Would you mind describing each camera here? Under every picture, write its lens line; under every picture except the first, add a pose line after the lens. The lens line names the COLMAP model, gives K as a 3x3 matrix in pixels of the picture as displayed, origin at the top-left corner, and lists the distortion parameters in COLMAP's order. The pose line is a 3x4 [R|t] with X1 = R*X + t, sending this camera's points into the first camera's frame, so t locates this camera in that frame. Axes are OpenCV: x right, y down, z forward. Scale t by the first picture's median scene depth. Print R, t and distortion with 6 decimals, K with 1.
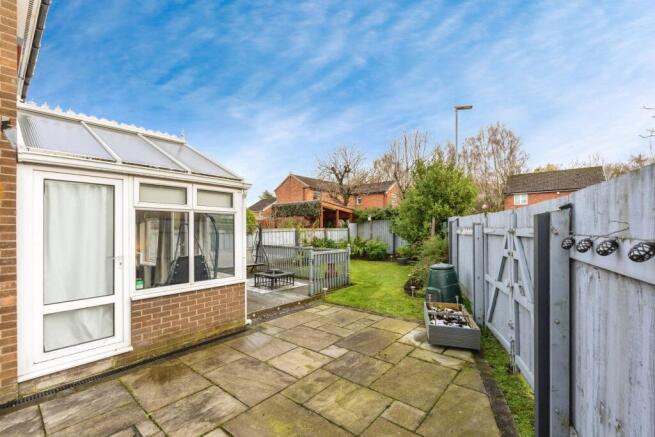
lens RADIAL K [[292.1, 0, 337.3], [0, 292.1, 218.4], [0, 0, 1]] dist [-0.000544, -0.000005]
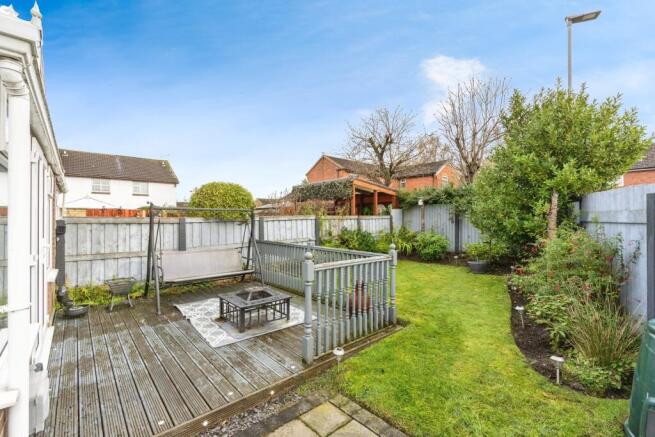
lens RADIAL K [[292.1, 0, 337.3], [0, 292.1, 218.4], [0, 0, 1]] dist [-0.000544, -0.000005]
pose [[0.990238, 0.000262, -0.139387, 0.007364], [0.004921, 0.999309, 0.036841, 0.012794], [0.139300, -0.037168, 0.989552, 0.265166]]
